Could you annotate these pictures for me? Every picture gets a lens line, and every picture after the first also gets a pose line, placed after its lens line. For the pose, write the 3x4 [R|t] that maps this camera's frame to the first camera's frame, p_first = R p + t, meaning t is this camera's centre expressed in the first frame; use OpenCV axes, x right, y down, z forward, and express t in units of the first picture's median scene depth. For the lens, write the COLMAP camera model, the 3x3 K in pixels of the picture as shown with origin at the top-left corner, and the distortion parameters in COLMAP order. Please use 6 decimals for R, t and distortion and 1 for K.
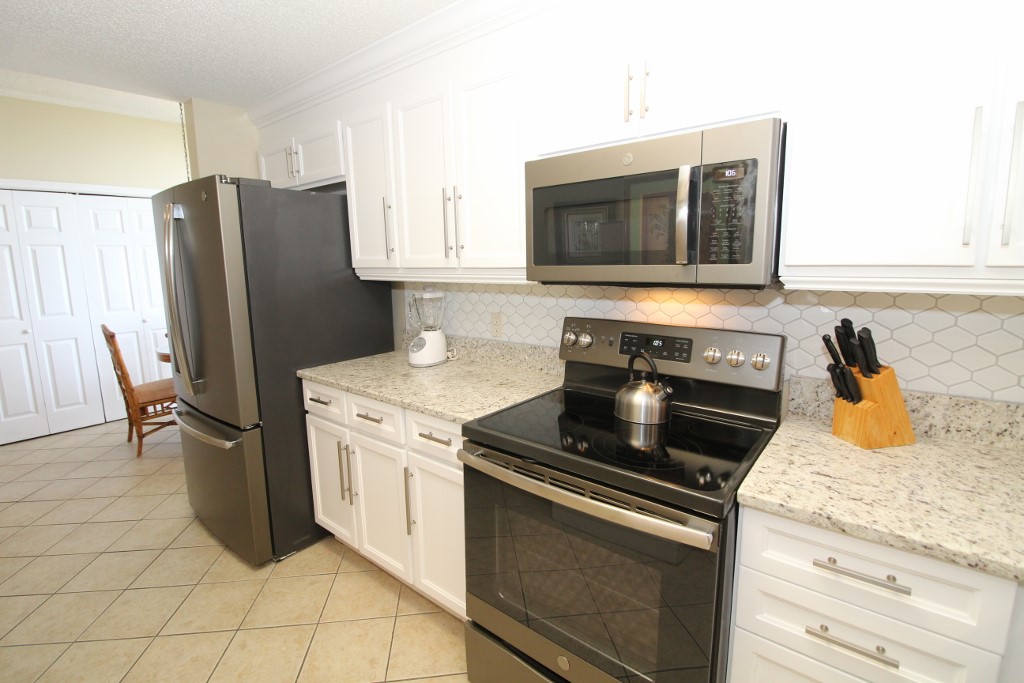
lens RADIAL K [[470.7, 0, 505.8], [0, 470.7, 331.0], [0, 0, 1]] dist [-0.022769, -0.000432]
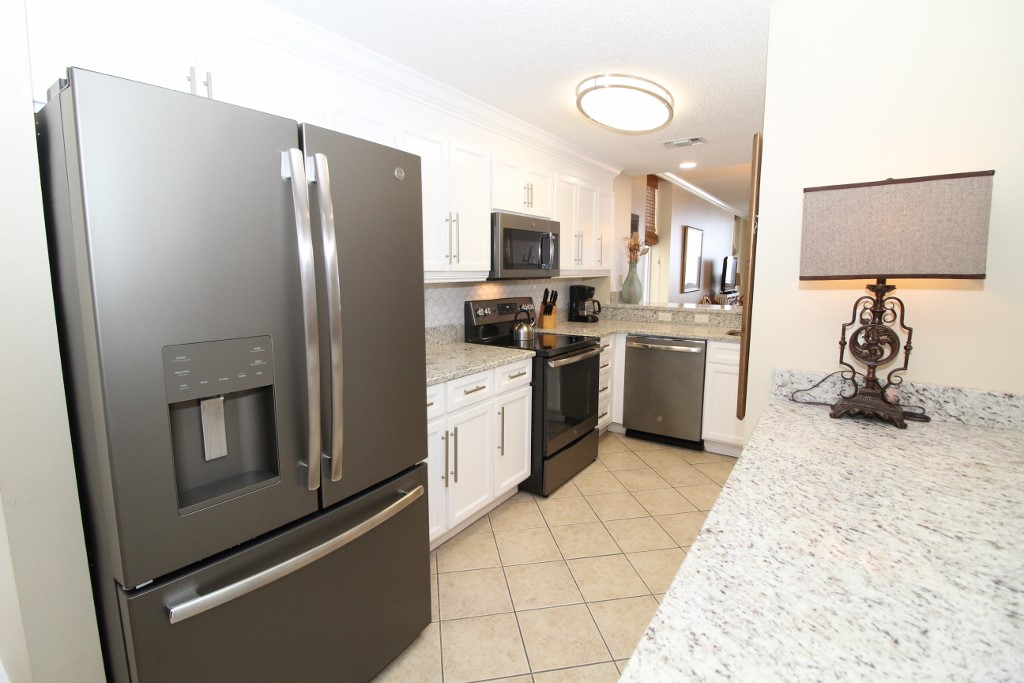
lens RADIAL K [[470.7, 0, 505.8], [0, 470.7, 331.0], [0, 0, 1]] dist [-0.022769, -0.000432]
pose [[-0.072987, -0.113131, 0.990896, -1.518360], [0.149551, 0.981071, 0.123025, -0.110081], [-0.986056, 0.157169, -0.054687, 0.968166]]
